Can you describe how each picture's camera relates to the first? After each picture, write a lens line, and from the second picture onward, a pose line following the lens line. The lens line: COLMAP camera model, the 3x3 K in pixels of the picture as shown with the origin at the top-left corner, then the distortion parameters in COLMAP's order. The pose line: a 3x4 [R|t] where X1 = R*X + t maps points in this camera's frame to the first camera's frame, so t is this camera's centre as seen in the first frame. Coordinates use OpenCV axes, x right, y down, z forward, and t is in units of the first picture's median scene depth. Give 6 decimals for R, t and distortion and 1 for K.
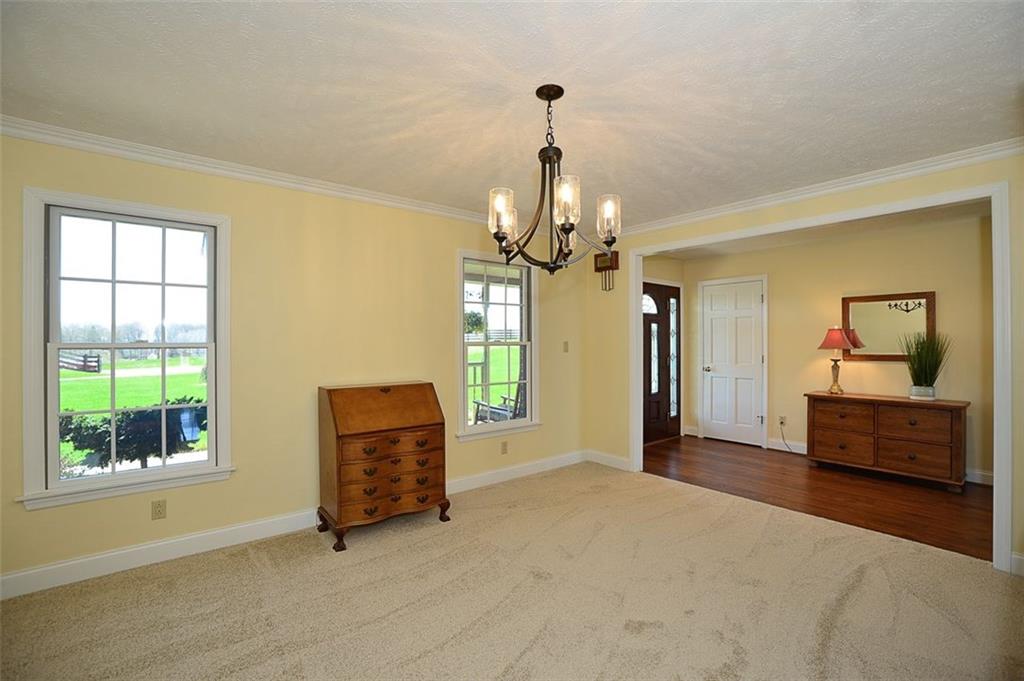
lens RADIAL K [[443.7, 0, 509.7], [0, 443.7, 341.3], [0, 0, 1]] dist [-0.066111, 0.021234]
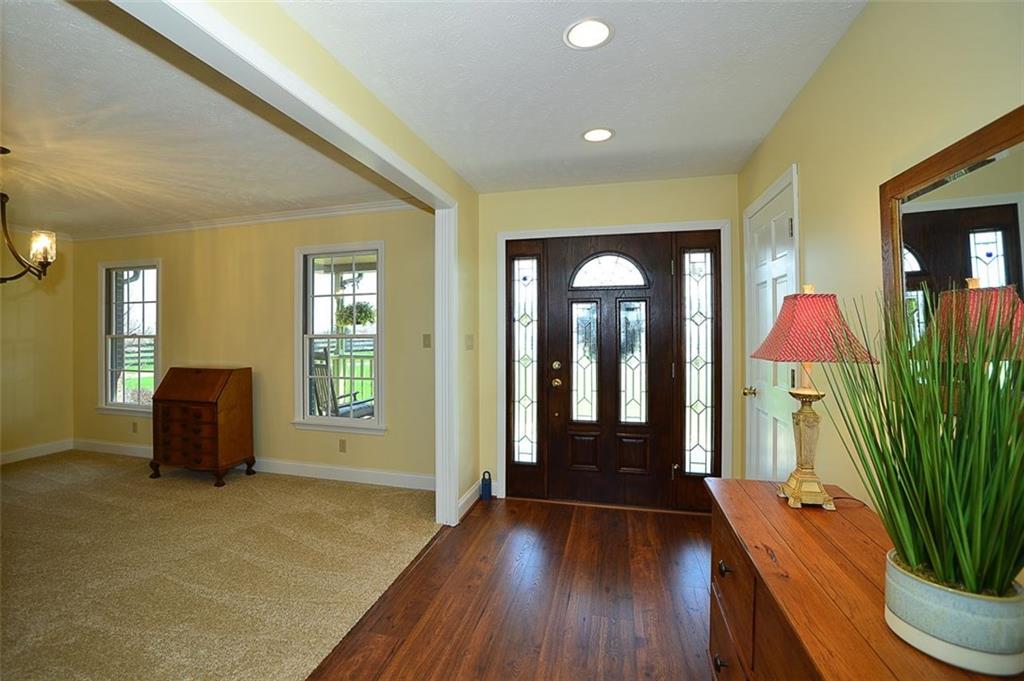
lens RADIAL K [[443.7, 0, 509.7], [0, 443.7, 341.3], [0, 0, 1]] dist [-0.066111, 0.021234]
pose [[0.580867, 0.014160, -0.813875, 0.908572], [-0.001021, 0.999861, 0.016667, -0.000002], [0.813998, -0.008850, 0.580800, 0.703678]]
